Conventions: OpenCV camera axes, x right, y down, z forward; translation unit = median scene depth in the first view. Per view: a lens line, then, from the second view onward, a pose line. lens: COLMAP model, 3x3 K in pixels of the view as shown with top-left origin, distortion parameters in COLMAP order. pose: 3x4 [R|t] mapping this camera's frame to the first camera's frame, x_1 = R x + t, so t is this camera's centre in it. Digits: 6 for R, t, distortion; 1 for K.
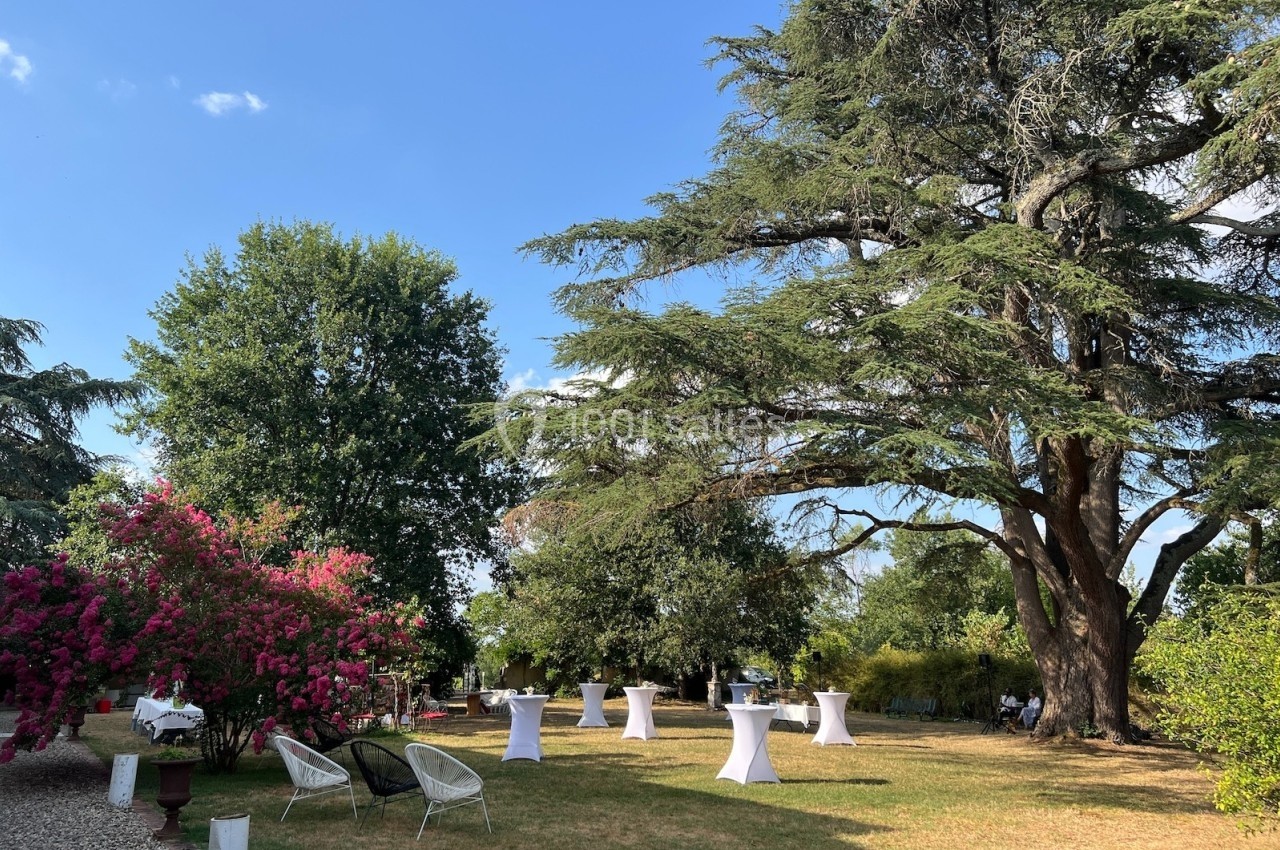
lens RADIAL K [[947.3, 0, 651.8], [0, 947.3, 414.9], [0, 0, 1]] dist [0.007966, -0.009186]
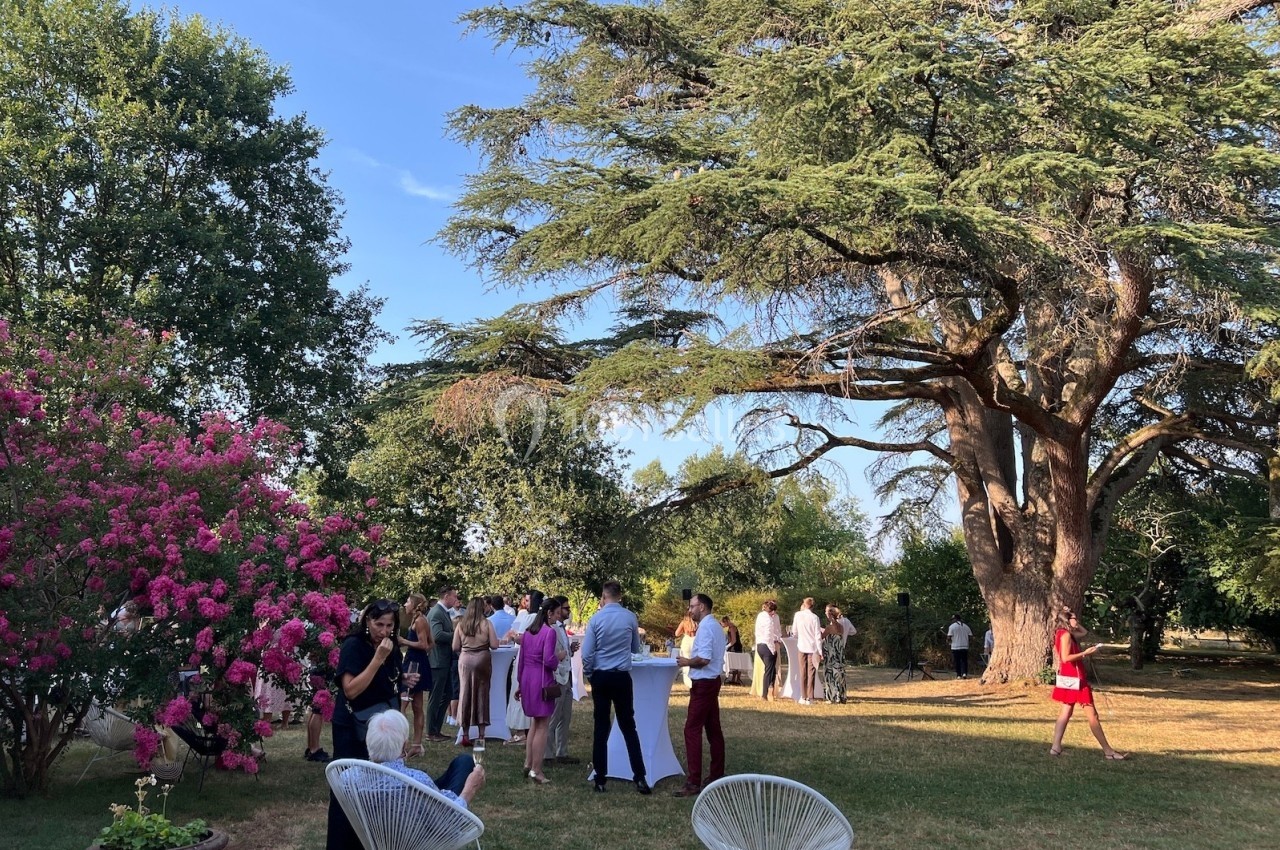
lens RADIAL K [[947.3, 0, 651.8], [0, 947.3, 414.9], [0, 0, 1]] dist [0.007966, -0.009186]
pose [[0.954007, 0.058610, 0.294001, -0.157748], [-0.075491, 0.996067, 0.046392, 0.059907], [-0.290125, -0.066453, 0.954679, 0.218780]]
